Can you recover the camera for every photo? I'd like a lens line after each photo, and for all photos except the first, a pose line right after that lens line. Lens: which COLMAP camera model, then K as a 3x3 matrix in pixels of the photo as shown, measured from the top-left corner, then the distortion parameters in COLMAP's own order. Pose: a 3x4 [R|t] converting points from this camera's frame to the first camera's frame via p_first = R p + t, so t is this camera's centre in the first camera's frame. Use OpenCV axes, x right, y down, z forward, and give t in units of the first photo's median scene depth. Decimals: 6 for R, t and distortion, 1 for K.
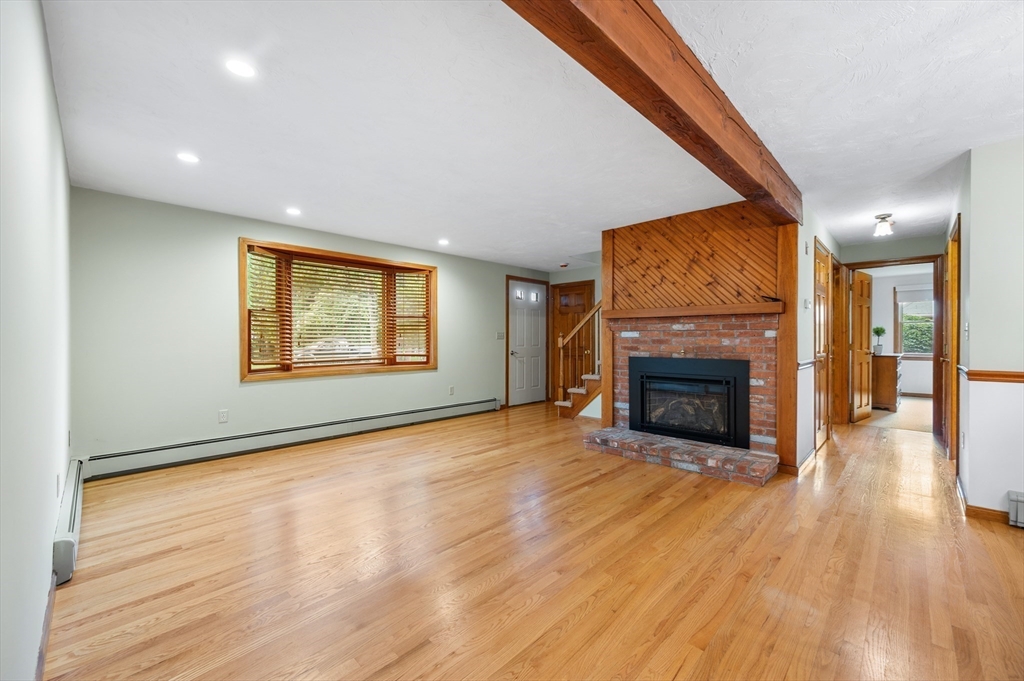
lens RADIAL K [[409.8, 0, 510.9], [0, 409.8, 341.3], [0, 0, 1]] dist [-0.002650, 0.000684]
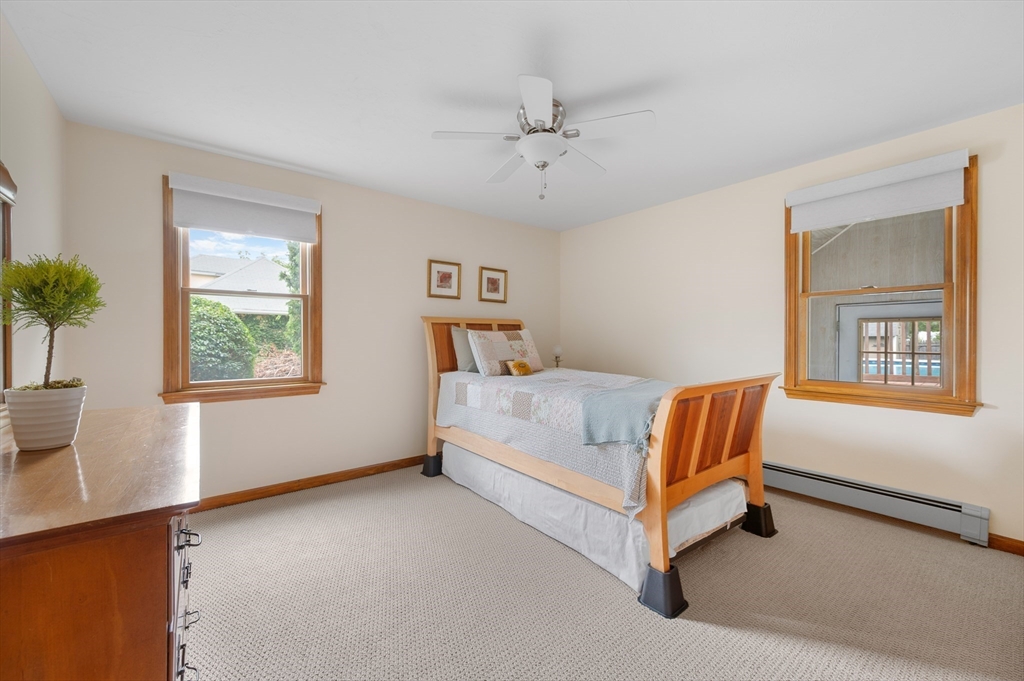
lens RADIAL K [[409.8, 0, 507.5], [0, 409.8, 339.2], [0, 0, 1]] dist [-0.002650, 0.000684]
pose [[0.132330, -0.002303, 0.991203, 1.313940], [0.006100, 0.999980, 0.001509, -0.010223], [-0.991187, 0.005847, 0.132341, 1.389189]]
